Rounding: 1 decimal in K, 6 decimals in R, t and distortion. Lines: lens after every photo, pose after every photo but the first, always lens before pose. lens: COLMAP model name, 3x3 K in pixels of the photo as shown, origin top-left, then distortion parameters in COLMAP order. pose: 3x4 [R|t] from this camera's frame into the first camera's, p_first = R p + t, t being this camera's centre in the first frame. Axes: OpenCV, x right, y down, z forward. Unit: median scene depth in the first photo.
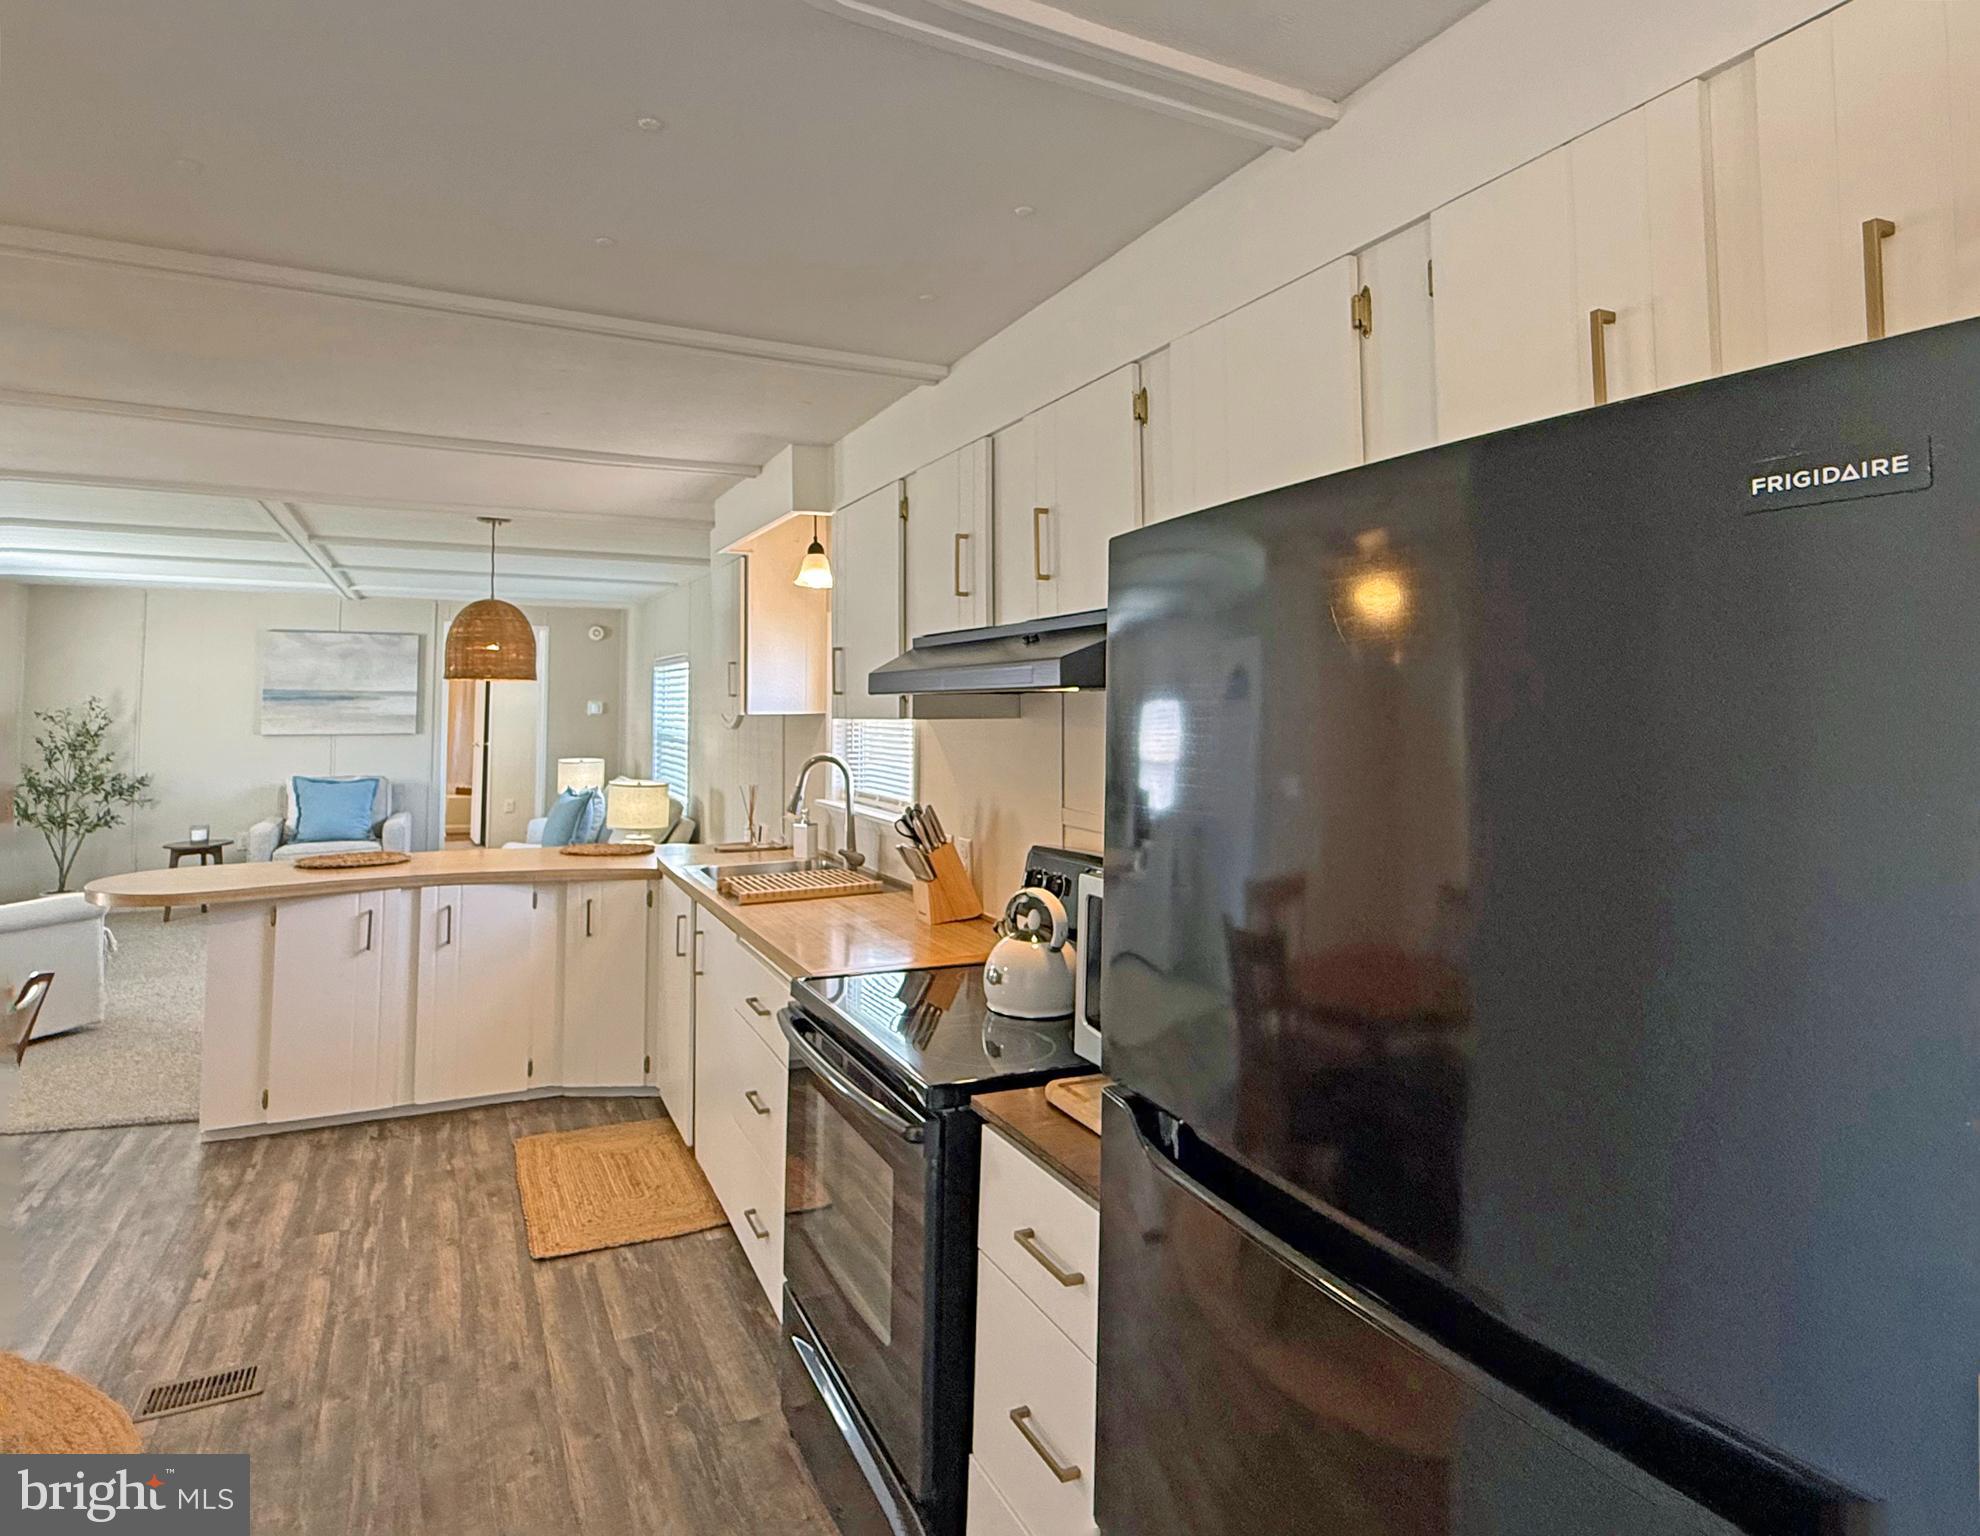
lens RADIAL K [[1098.0, 0, 973.6], [0, 1098.0, 638.8], [0, 0, 1]] dist [-0.003865, -0.001347]
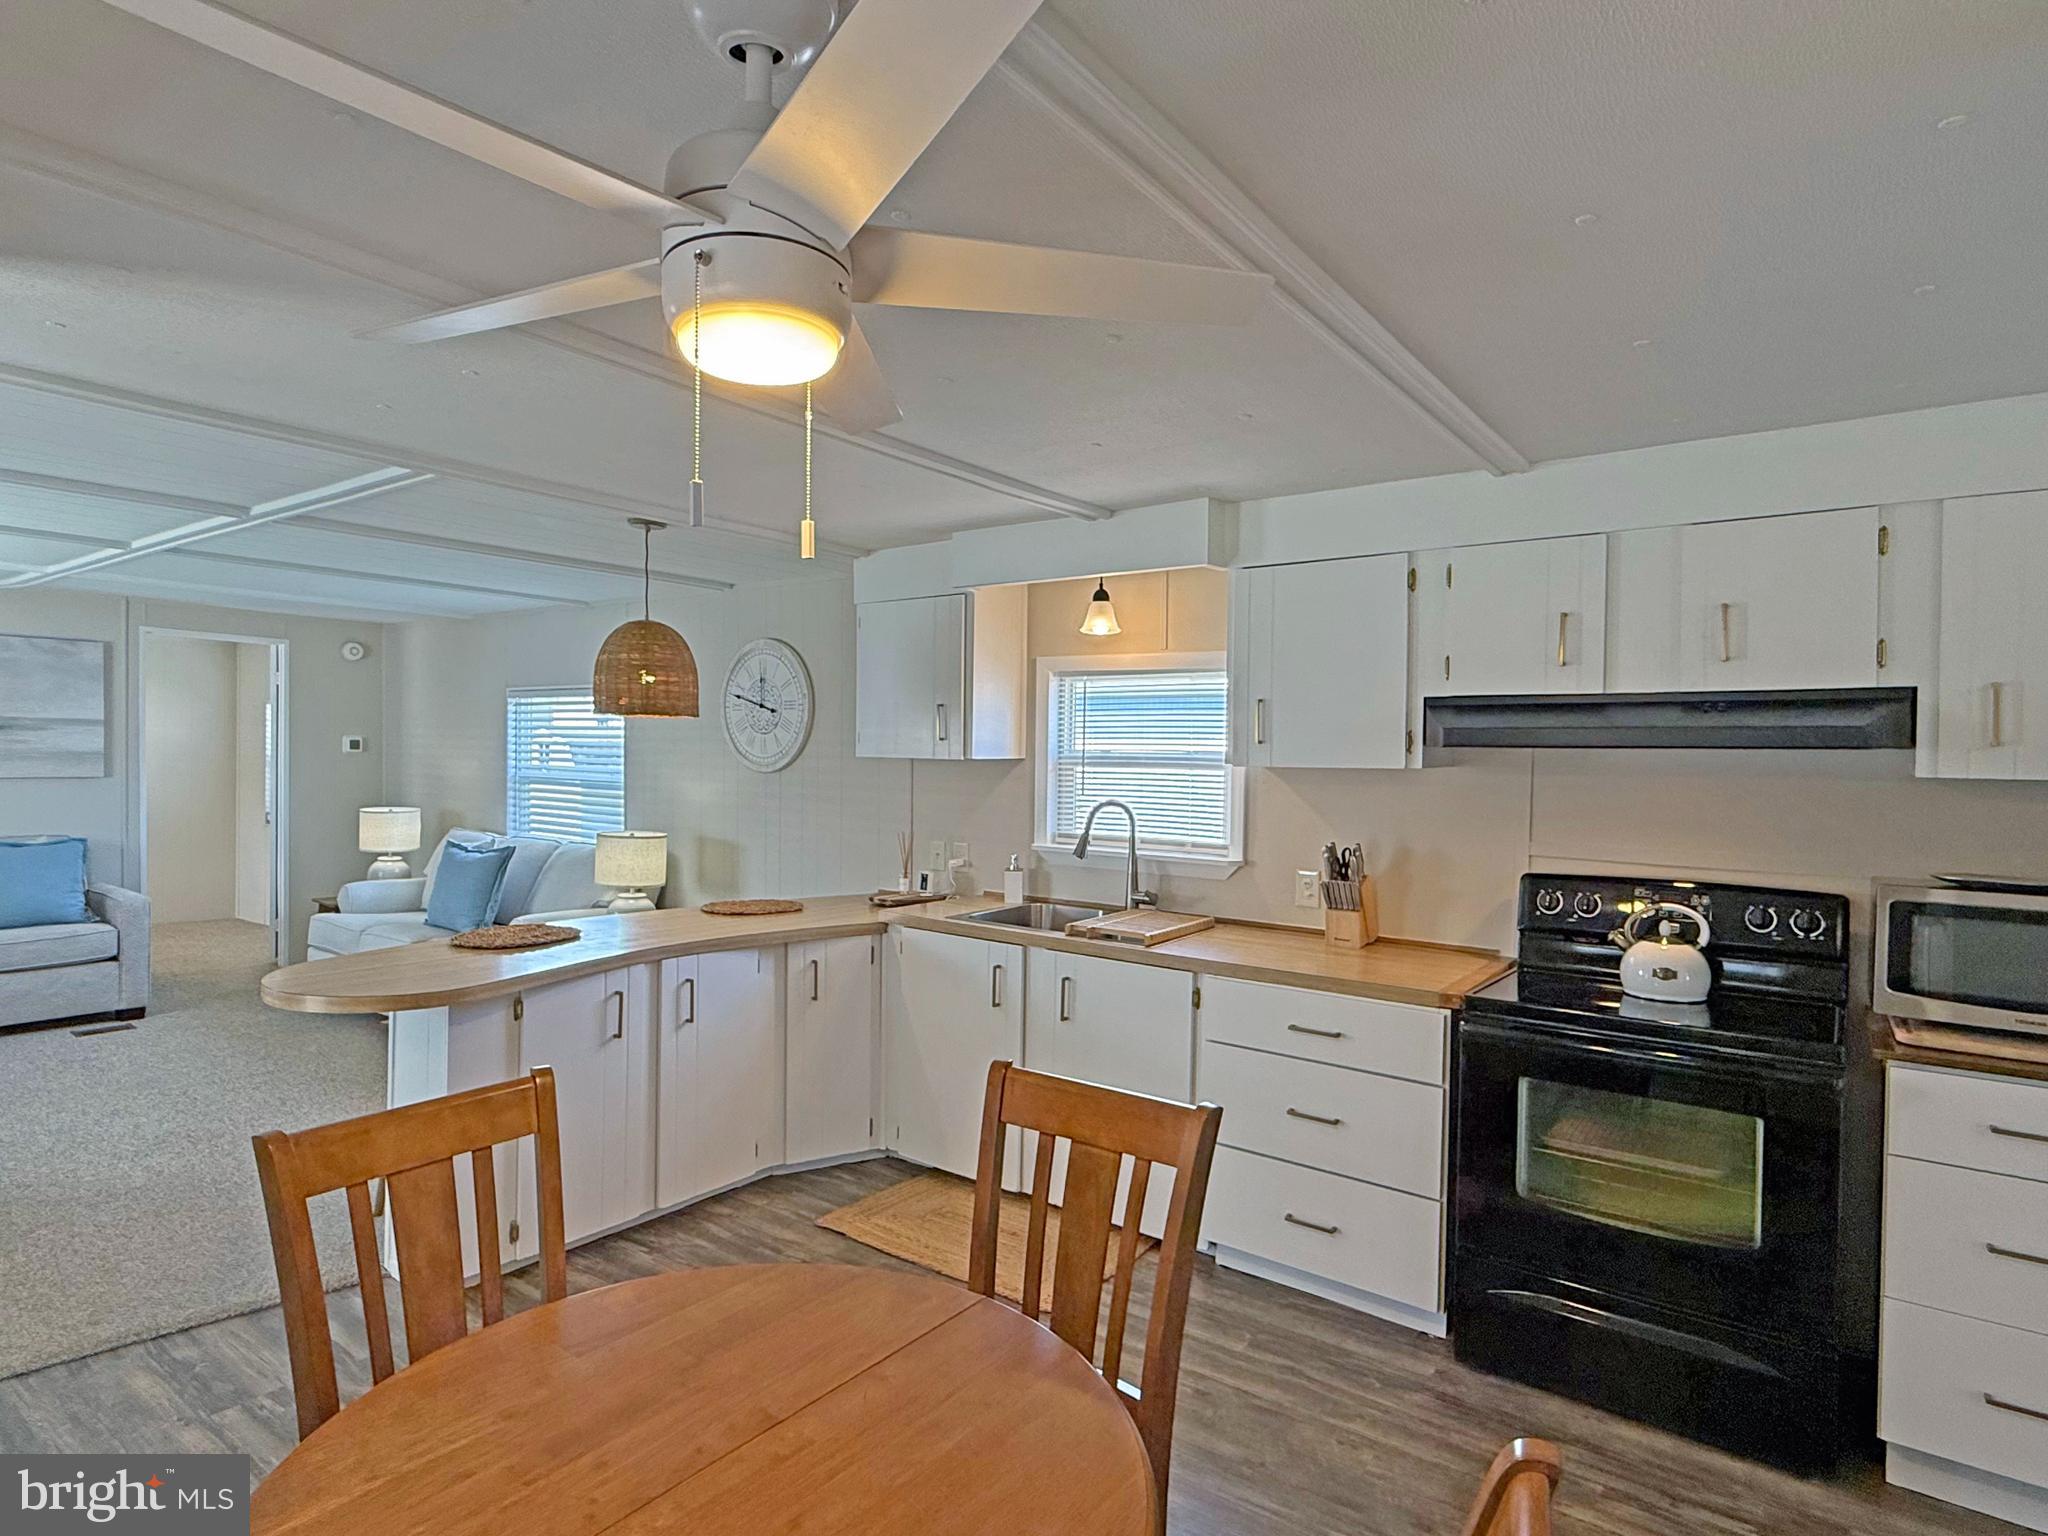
lens RADIAL K [[1105.5, 0, 1026.3], [0, 1105.5, 769.0], [0, 0, 1]] dist [-0.001525, -0.000298]
pose [[0.888404, 0.002727, 0.459055, -0.644862], [-0.040576, 0.996535, 0.072607, 0.004806], [-0.457266, -0.083131, 0.885436, 0.122842]]
